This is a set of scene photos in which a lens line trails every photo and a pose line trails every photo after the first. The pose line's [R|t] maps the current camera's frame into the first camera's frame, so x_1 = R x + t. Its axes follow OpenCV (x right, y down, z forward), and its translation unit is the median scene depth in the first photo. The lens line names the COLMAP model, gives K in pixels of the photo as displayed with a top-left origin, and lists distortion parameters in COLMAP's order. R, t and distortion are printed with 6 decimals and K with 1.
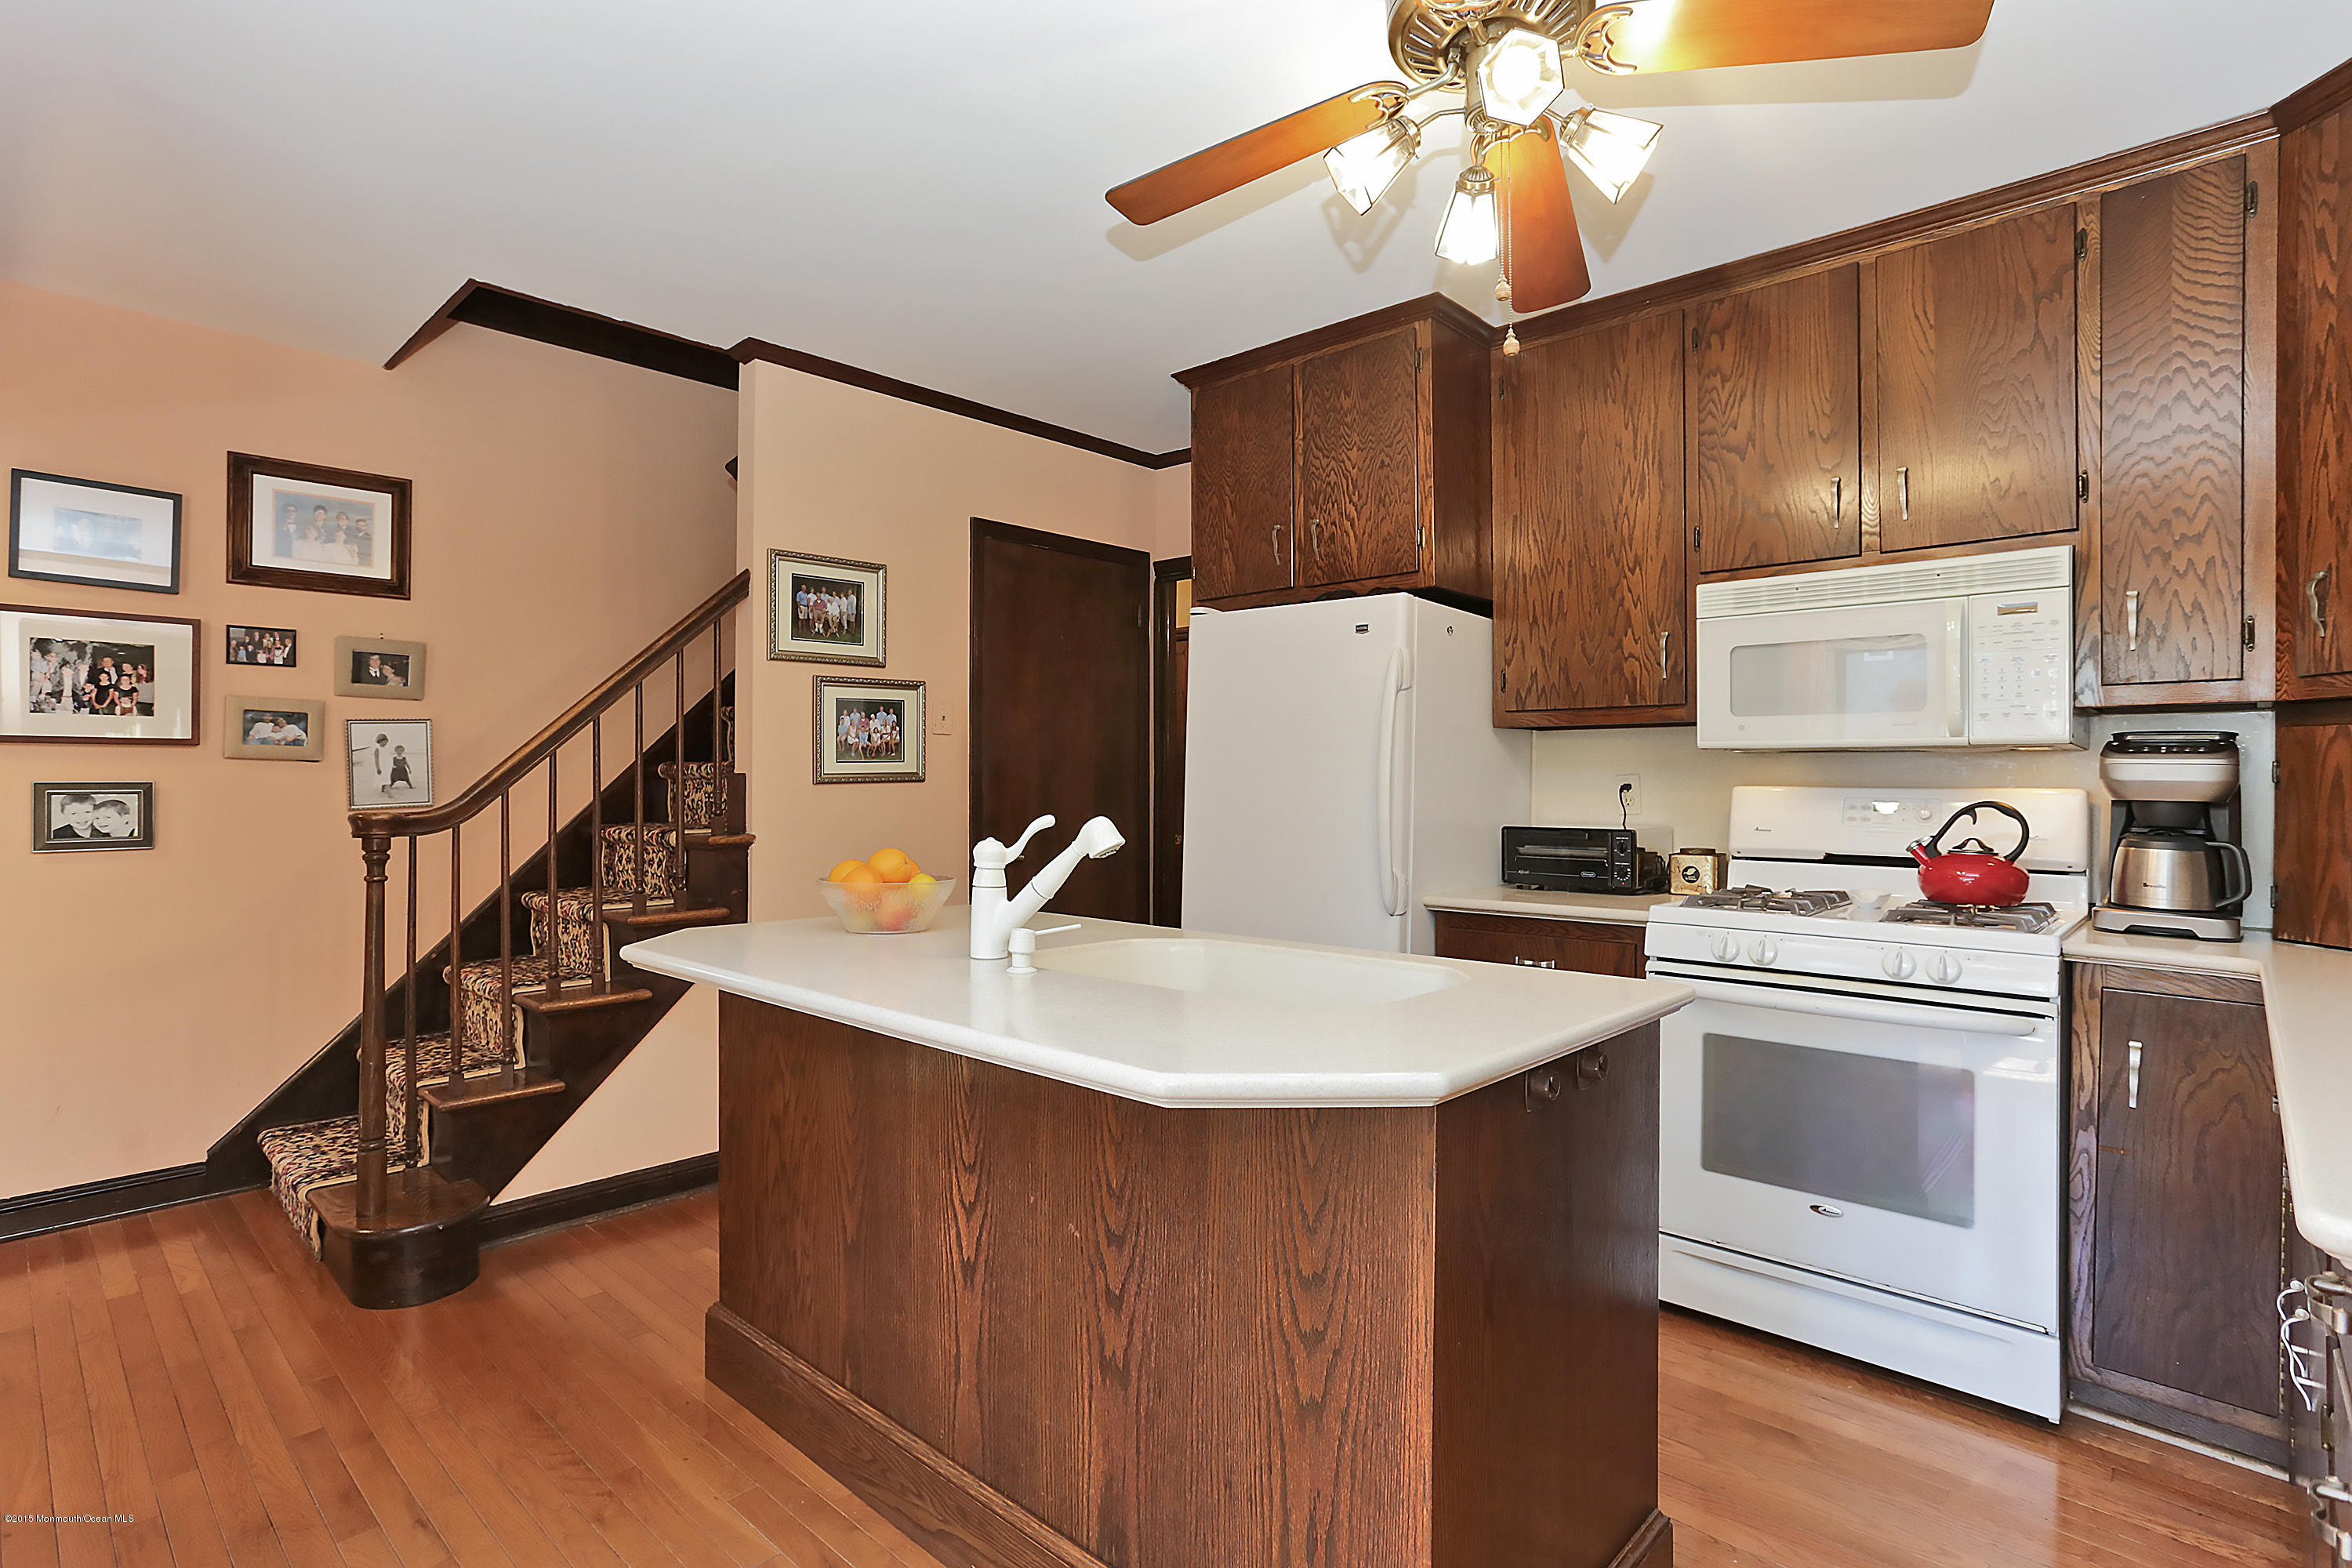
lens RADIAL K [[1184.5, 0, 1186.0], [0, 1184.5, 782.9], [0, 0, 1]] dist [-0.034193, 0.020741]
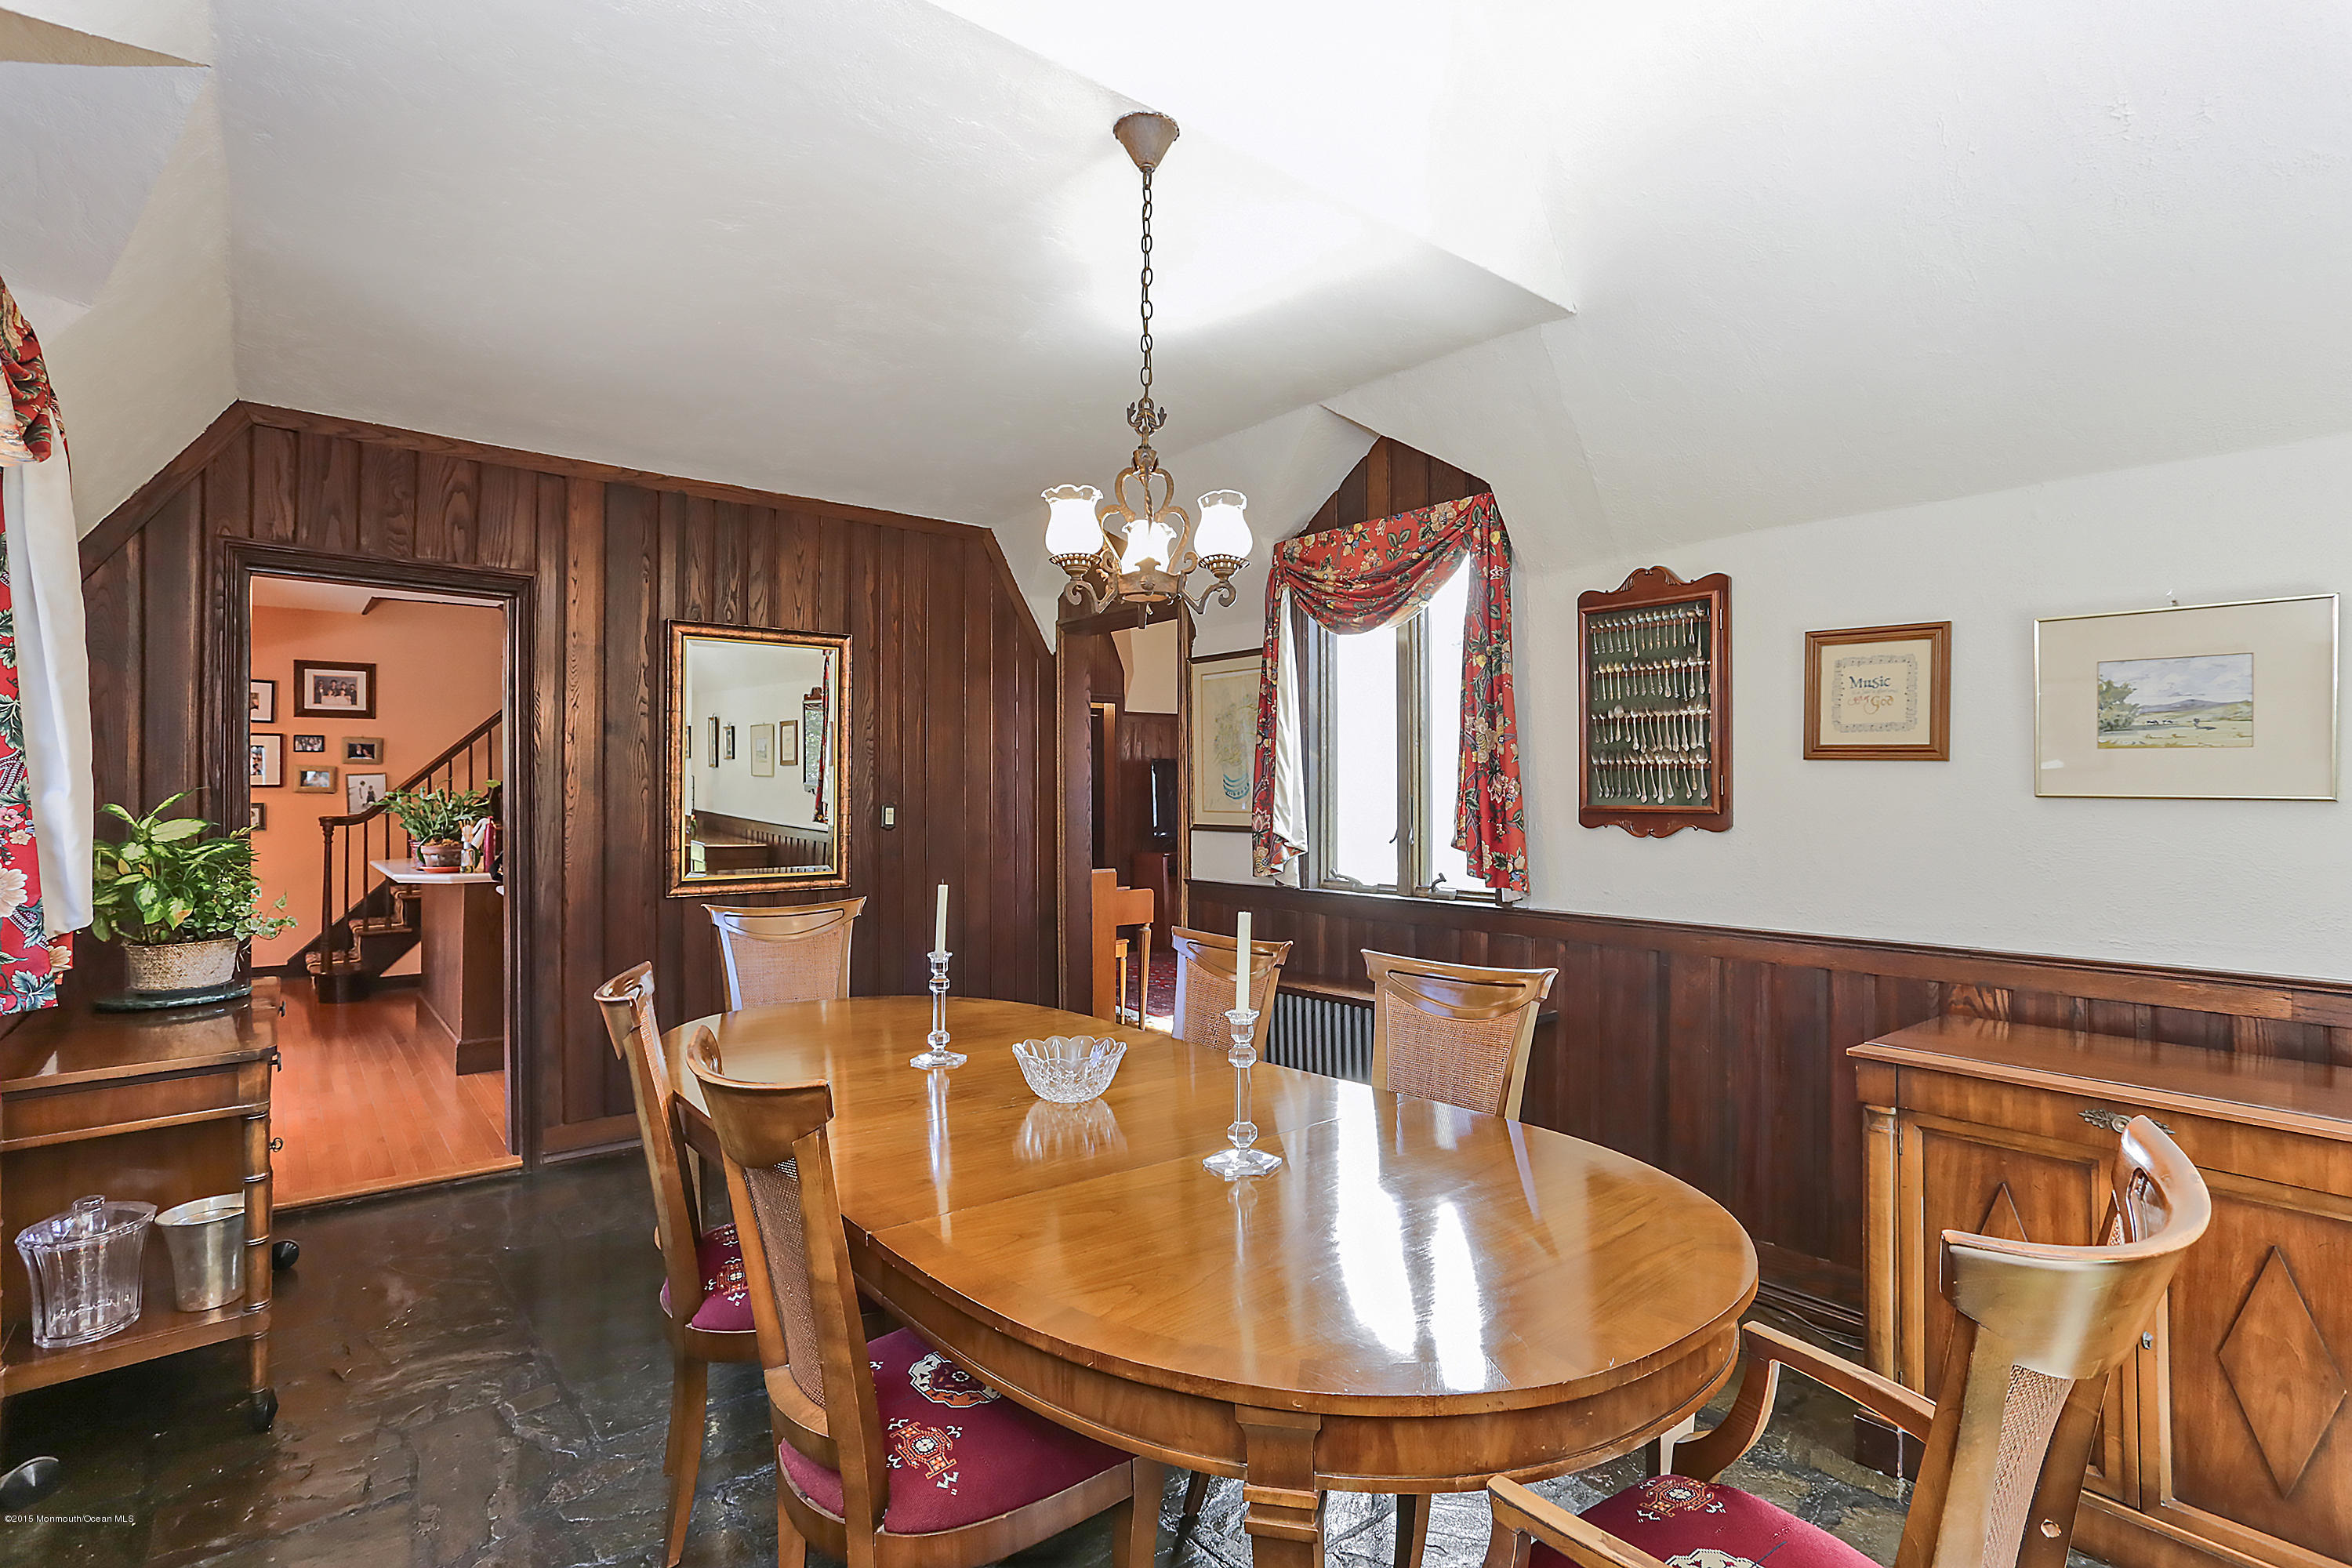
lens RADIAL K [[1184.5, 0, 1156.2], [0, 1184.5, 786.9], [0, 0, 1]] dist [-0.034193, 0.020741]
pose [[0.992656, -0.000412, -0.120969, 1.469569], [0.000314, 1.000000, -0.000826, -0.038242], [0.120969, 0.000782, 0.992656, -1.392153]]
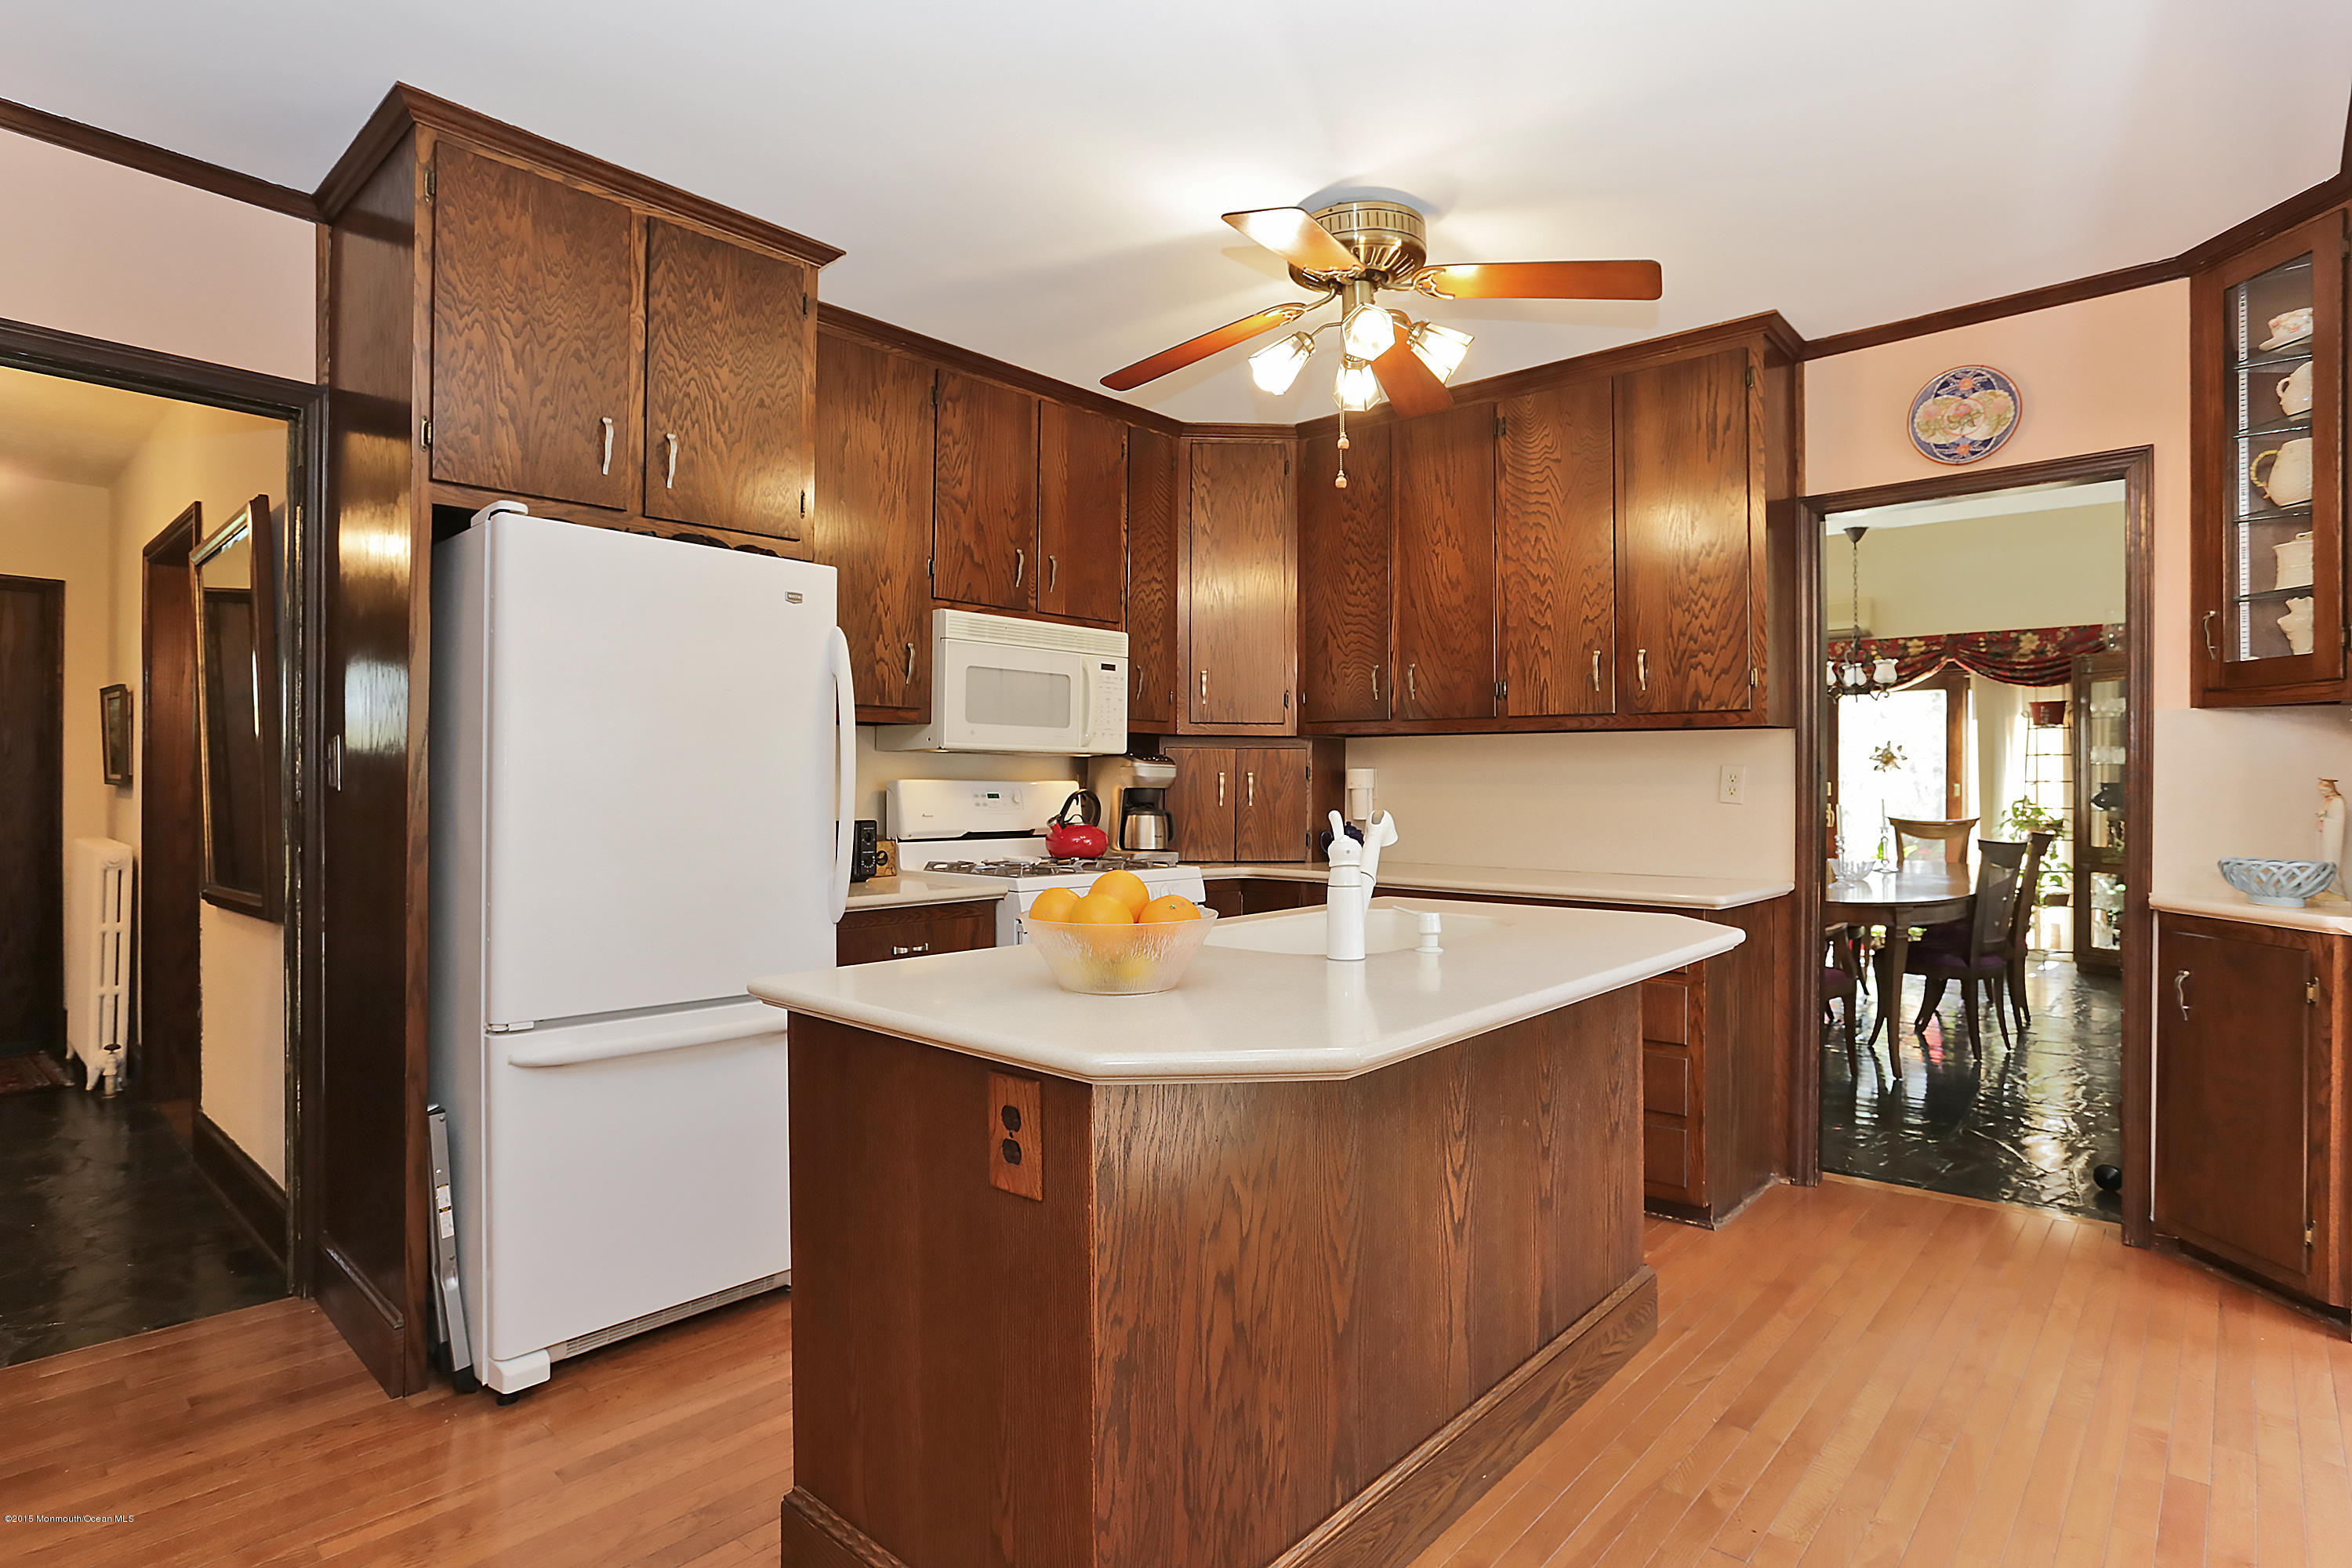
lens RADIAL K [[1238.1, 0, 1213.7], [0, 1238.1, 763.3], [0, 0, 1]] dist [-0.021906, 0.000001]
pose [[-0.048304, 0.007941, 0.998801, -0.794203], [-0.006430, 0.999945, -0.008261, -0.005170], [-0.998812, -0.006821, -0.048250, 0.772260]]
